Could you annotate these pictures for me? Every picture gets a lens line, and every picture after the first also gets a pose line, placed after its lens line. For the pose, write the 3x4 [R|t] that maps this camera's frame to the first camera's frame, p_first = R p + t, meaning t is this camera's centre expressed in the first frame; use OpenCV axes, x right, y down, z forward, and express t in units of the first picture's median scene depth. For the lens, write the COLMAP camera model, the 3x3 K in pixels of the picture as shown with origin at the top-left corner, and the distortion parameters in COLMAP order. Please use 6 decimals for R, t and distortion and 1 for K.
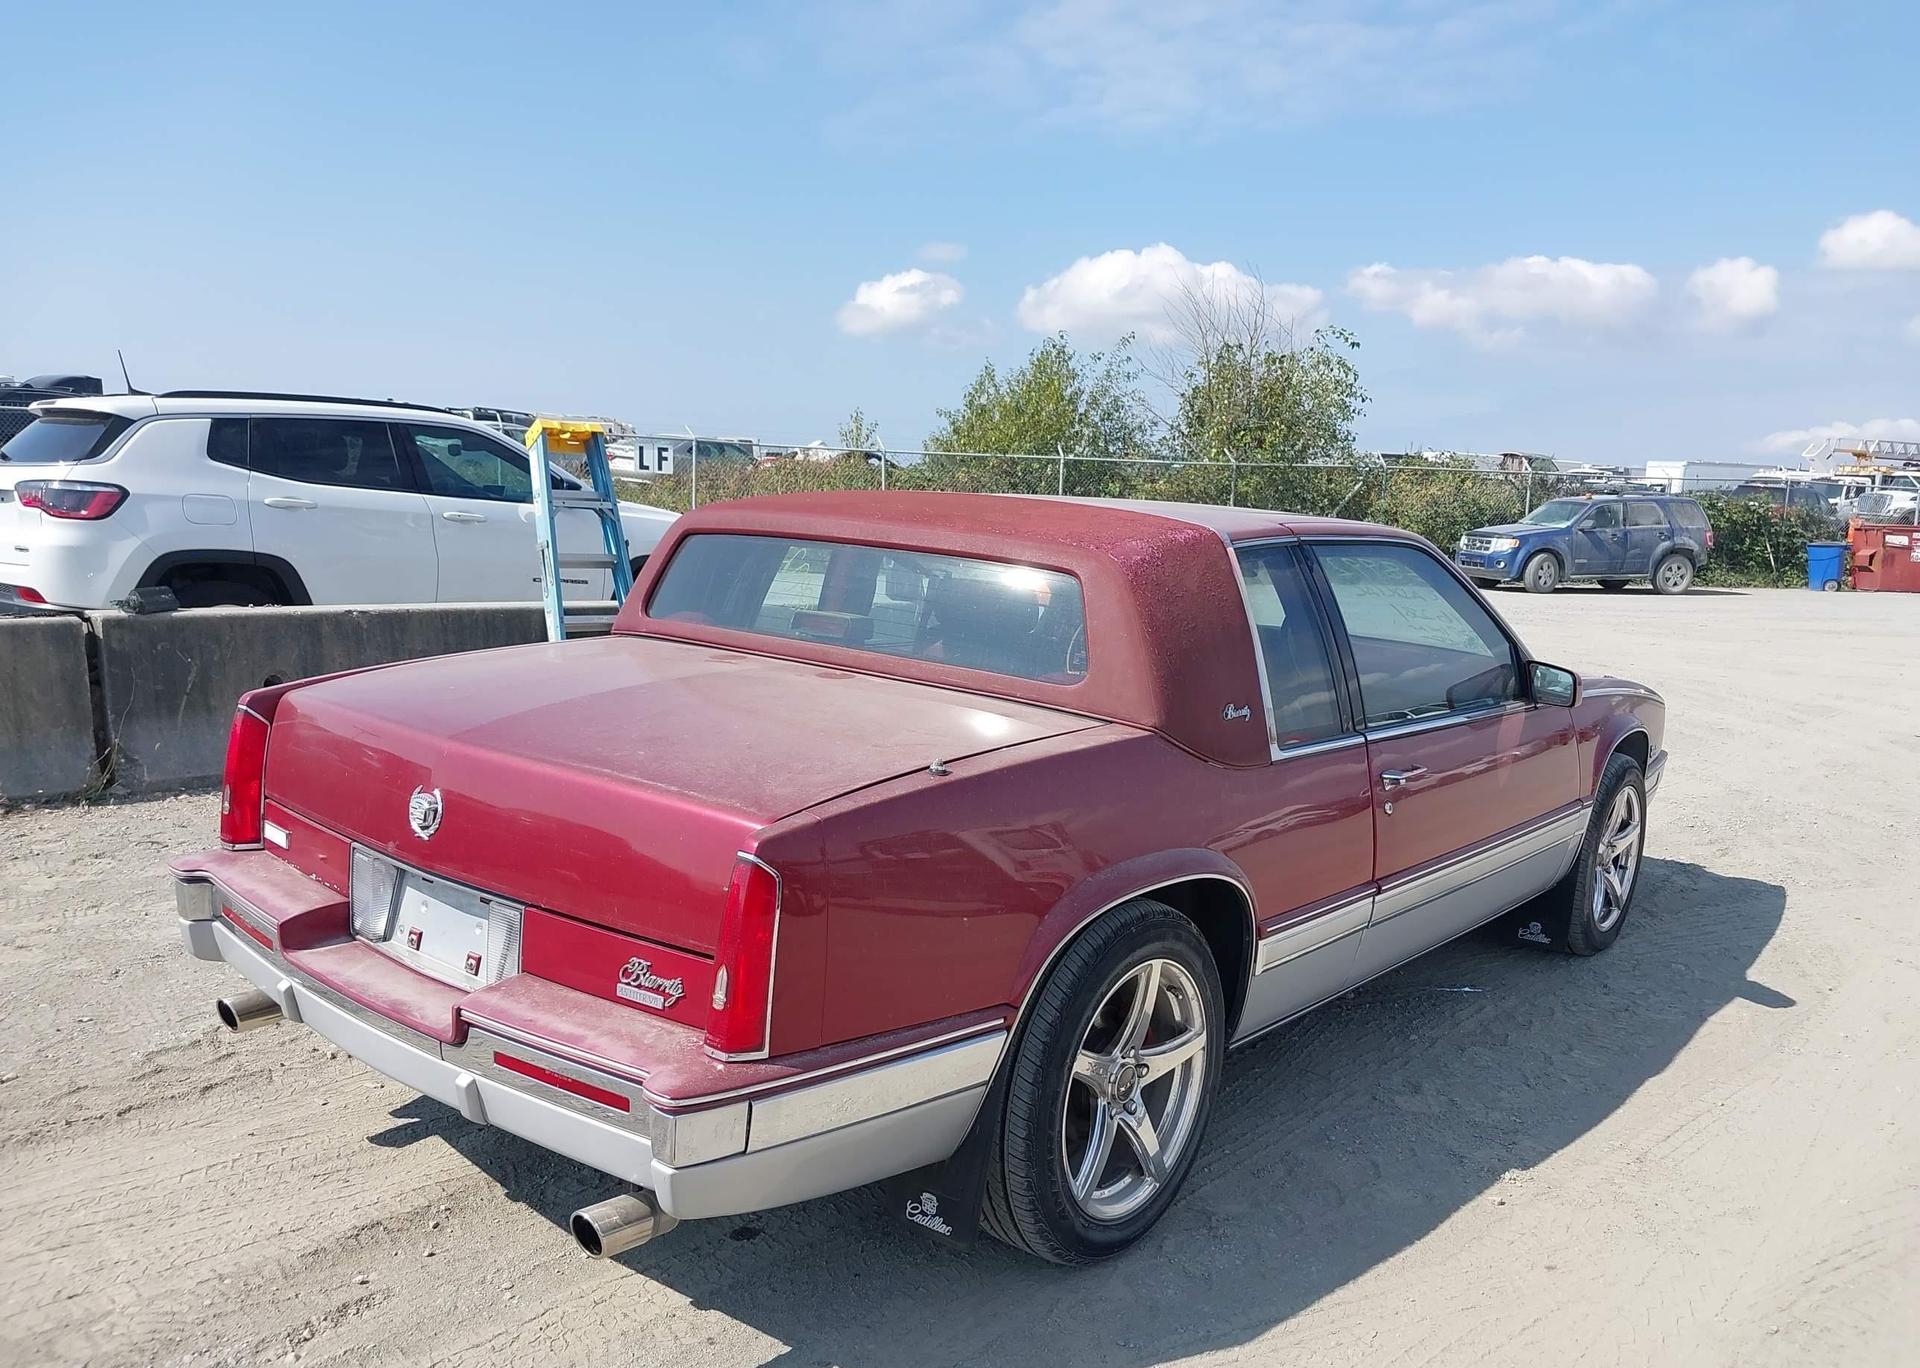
lens RADIAL K [[1529.4, 0, 959.7], [0, 1529.4, 713.2], [0, 0, 1]] dist [0.022685, -0.029044]
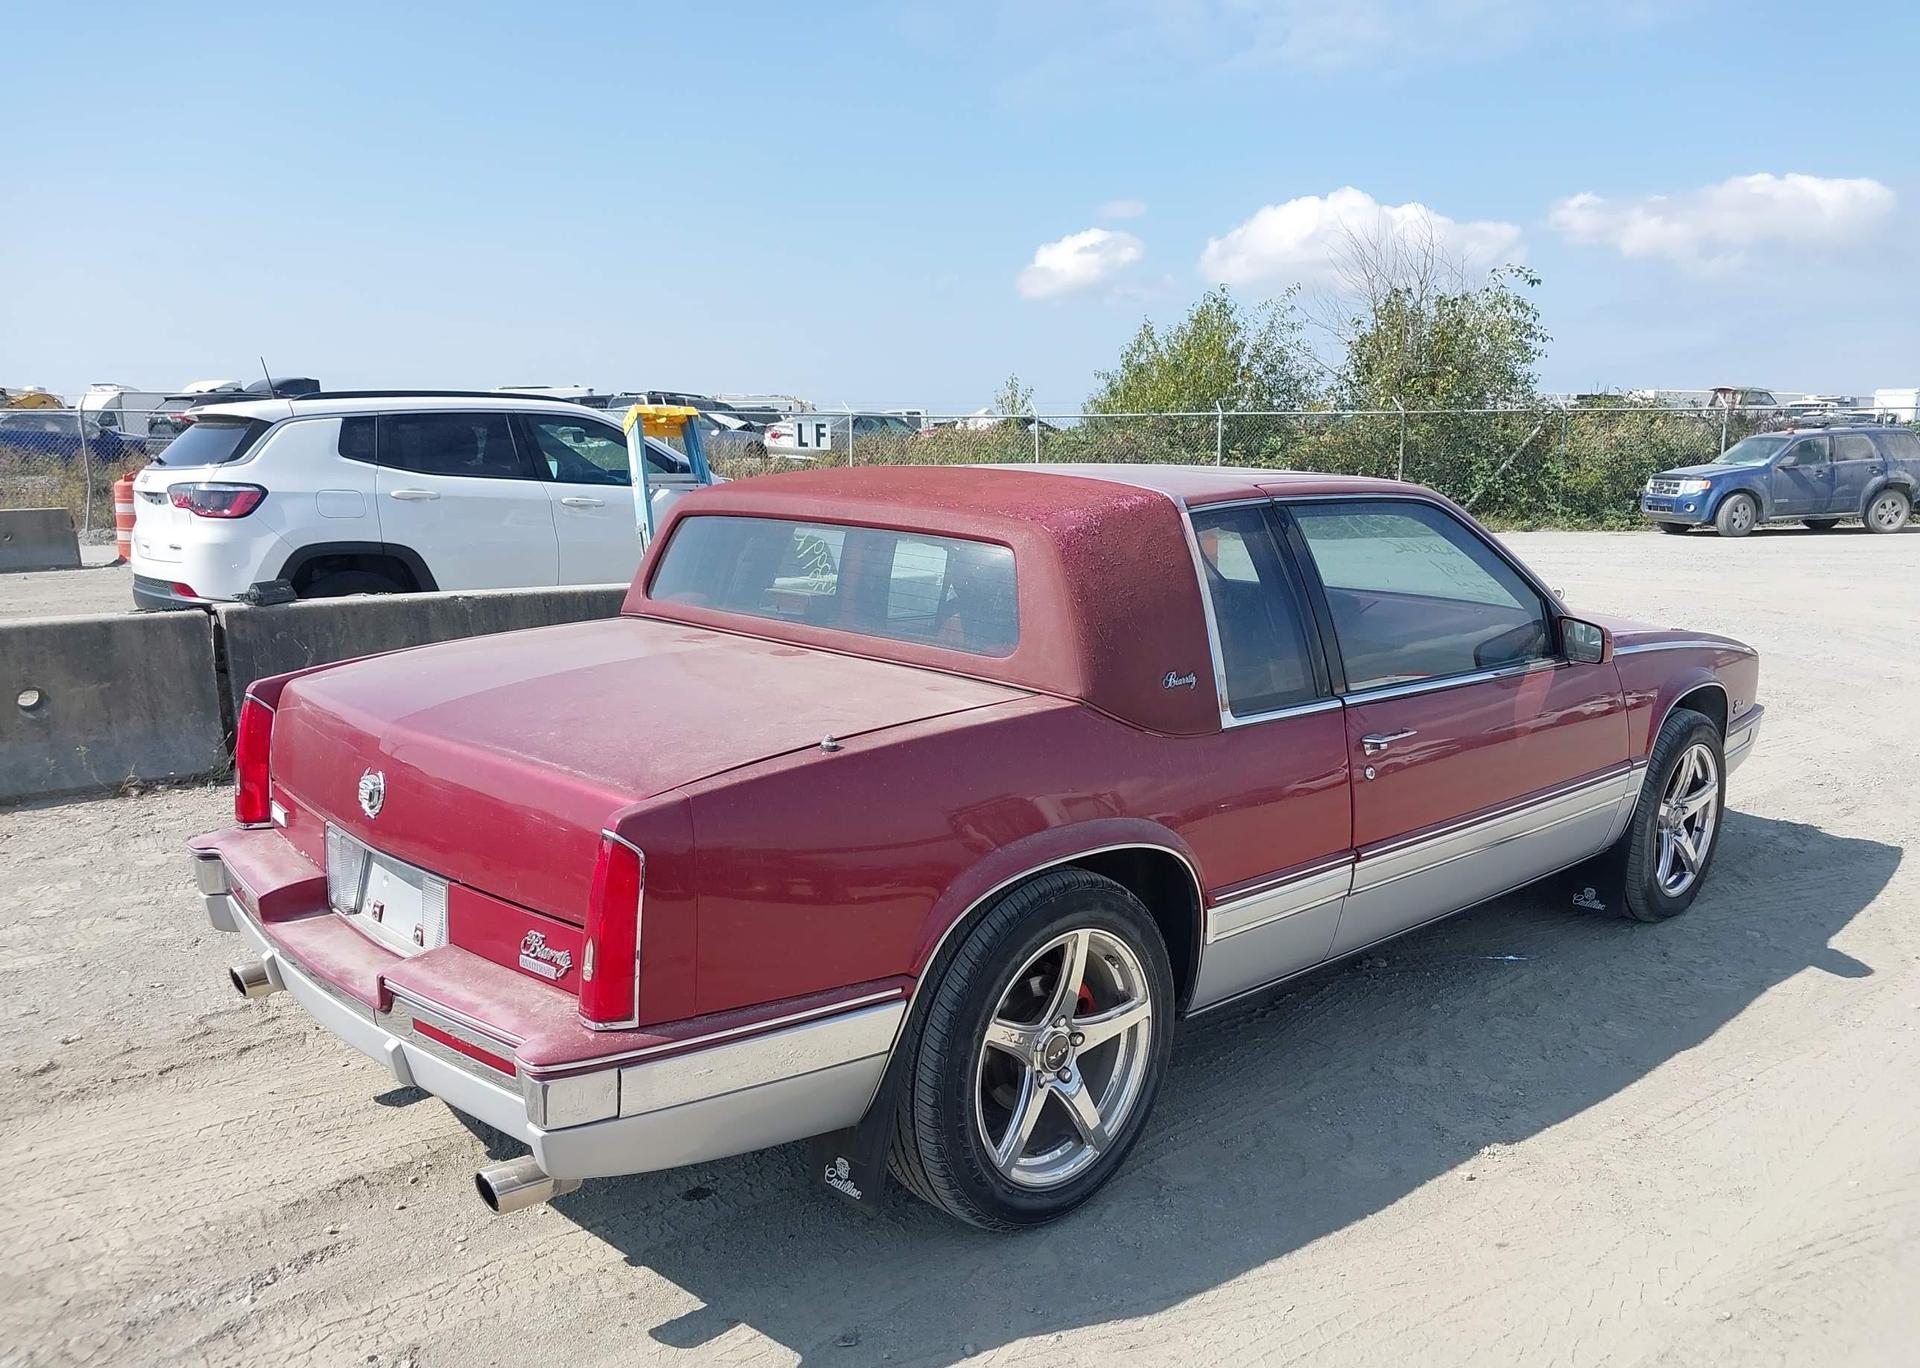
lens RADIAL K [[1529.4, 0, 956.7], [0, 1529.4, 709.2], [0, 0, 1]] dist [0.022685, -0.029044]
pose [[0.991686, -0.020099, -0.127102, 0.134483], [0.022646, 0.999570, 0.018626, -0.002843], [0.126673, -0.021349, 0.991715, 0.000930]]
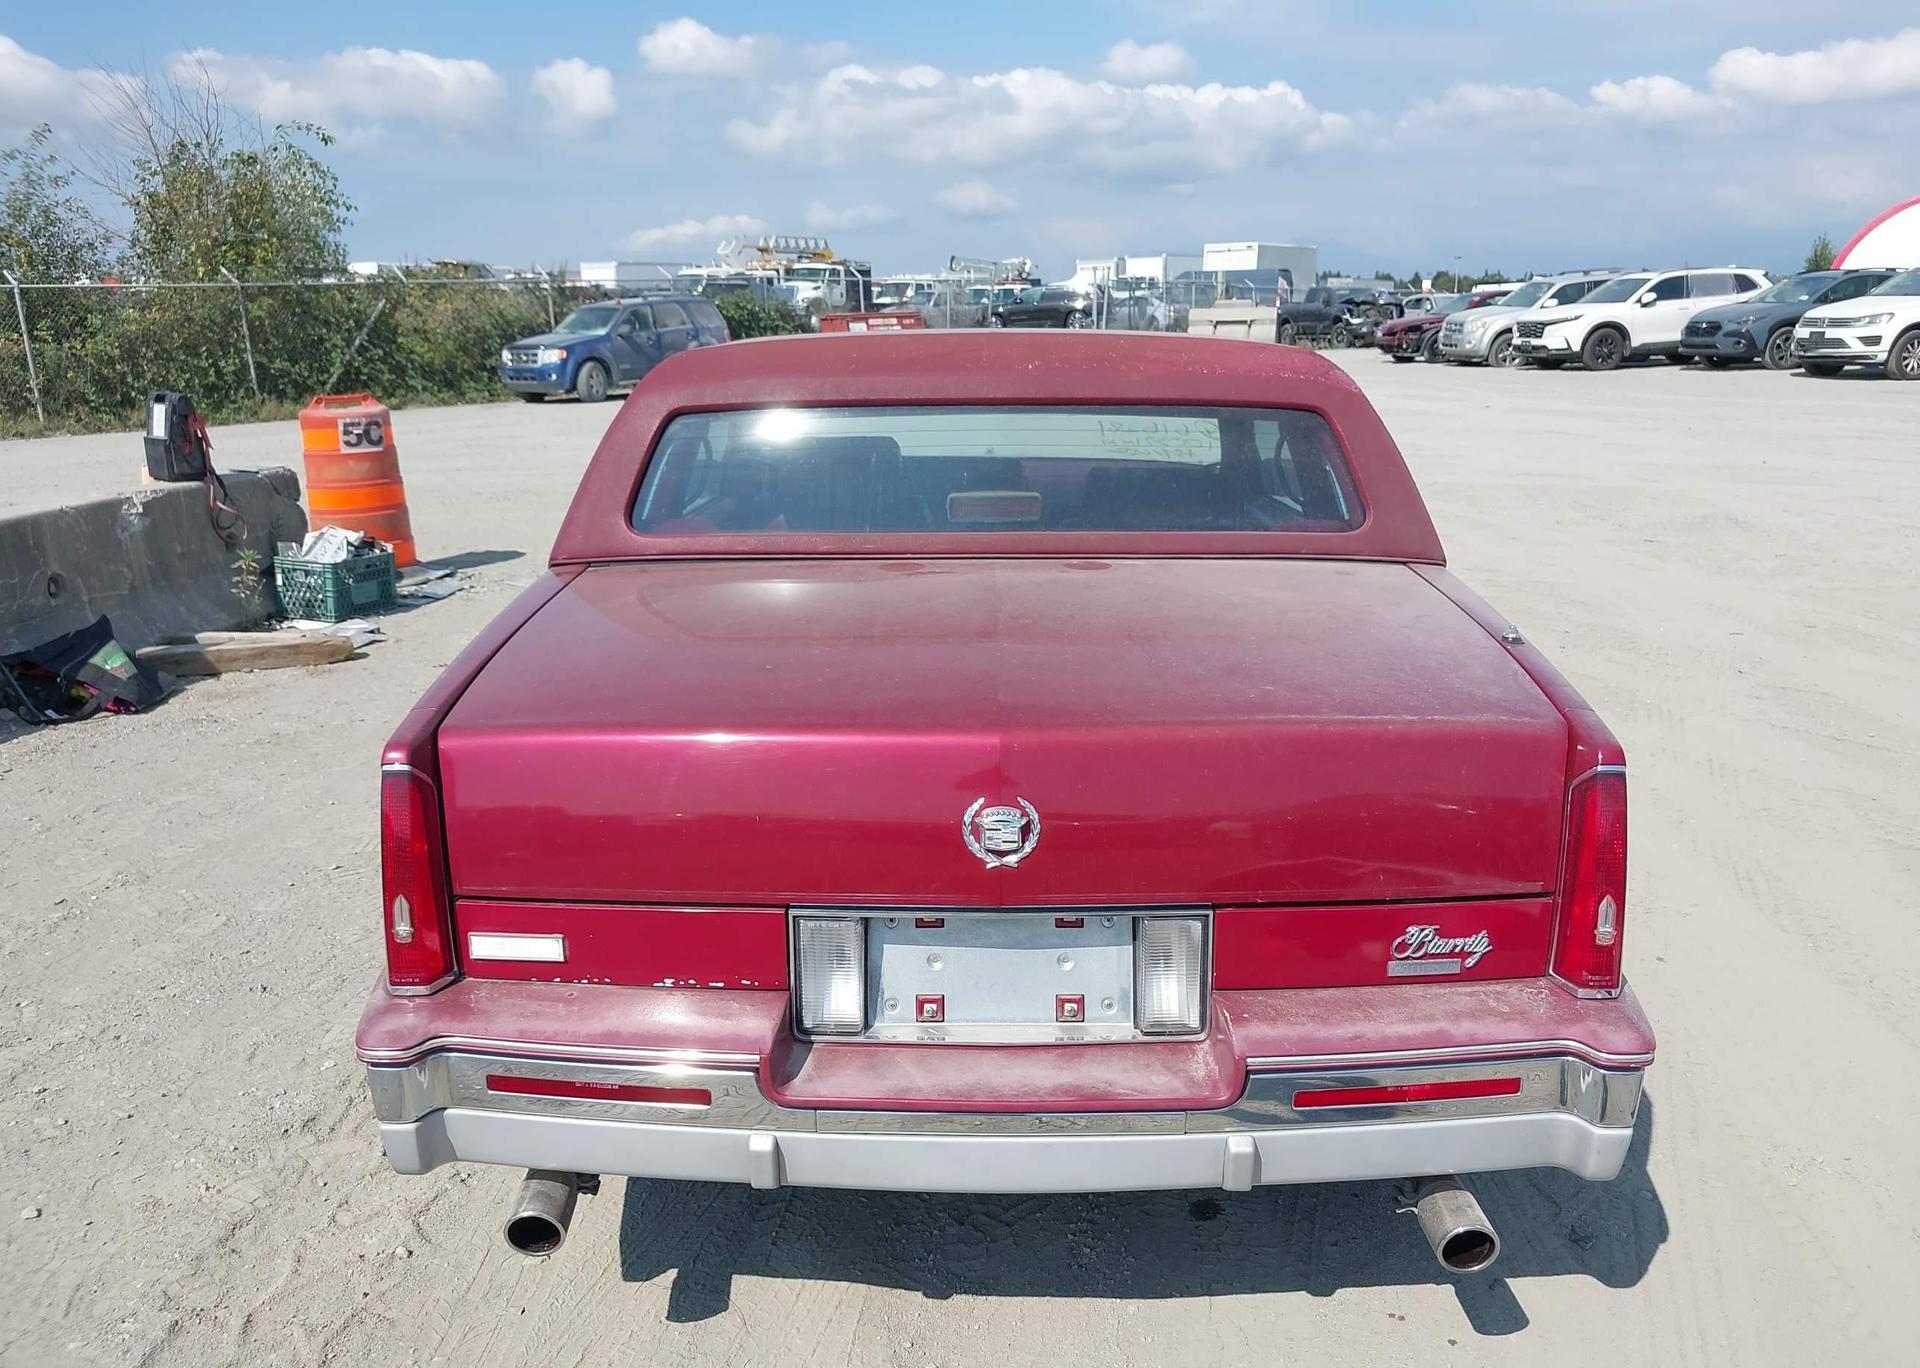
lens RADIAL K [[1529.4, 0, 953.7], [0, 1529.4, 726.4], [0, 0, 1]] dist [0.022685, -0.029044]
pose [[0.772105, -0.222124, 0.595412, -0.557584], [0.144998, 0.973787, 0.175253, -0.081361], [-0.618733, -0.048979, 0.784073, 0.322729]]
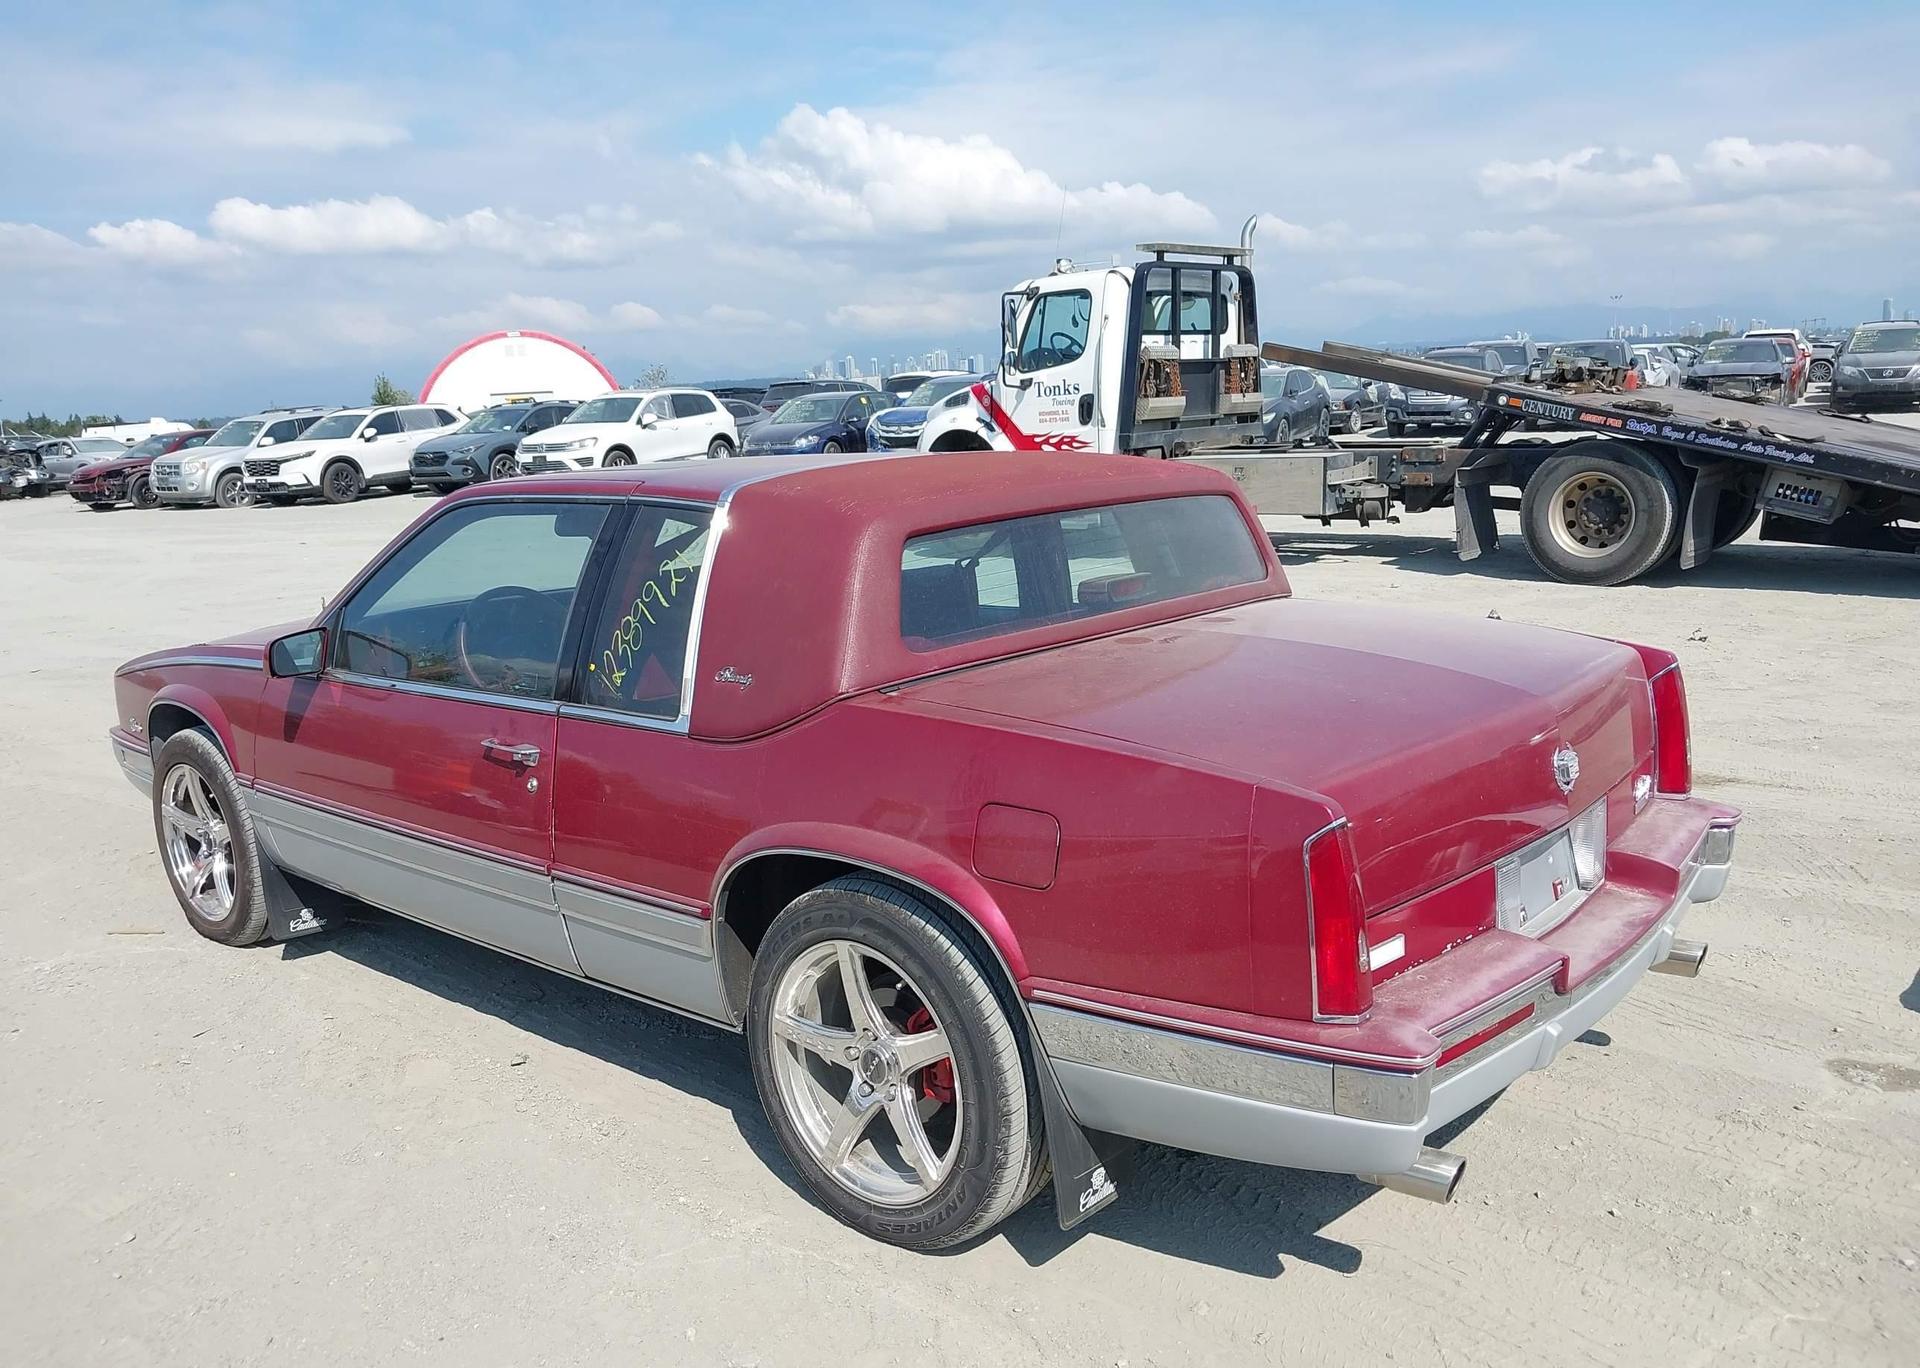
lens RADIAL K [[1529.4, 0, 955.6], [0, 1529.4, 745.4], [0, 0, 1]] dist [0.022685, -0.029044]
pose [[0.028327, -0.266931, 0.963299, -0.959866], [0.200930, 0.945537, 0.256100, -0.210986], [-0.979196, 0.186301, 0.080419, 0.934186]]
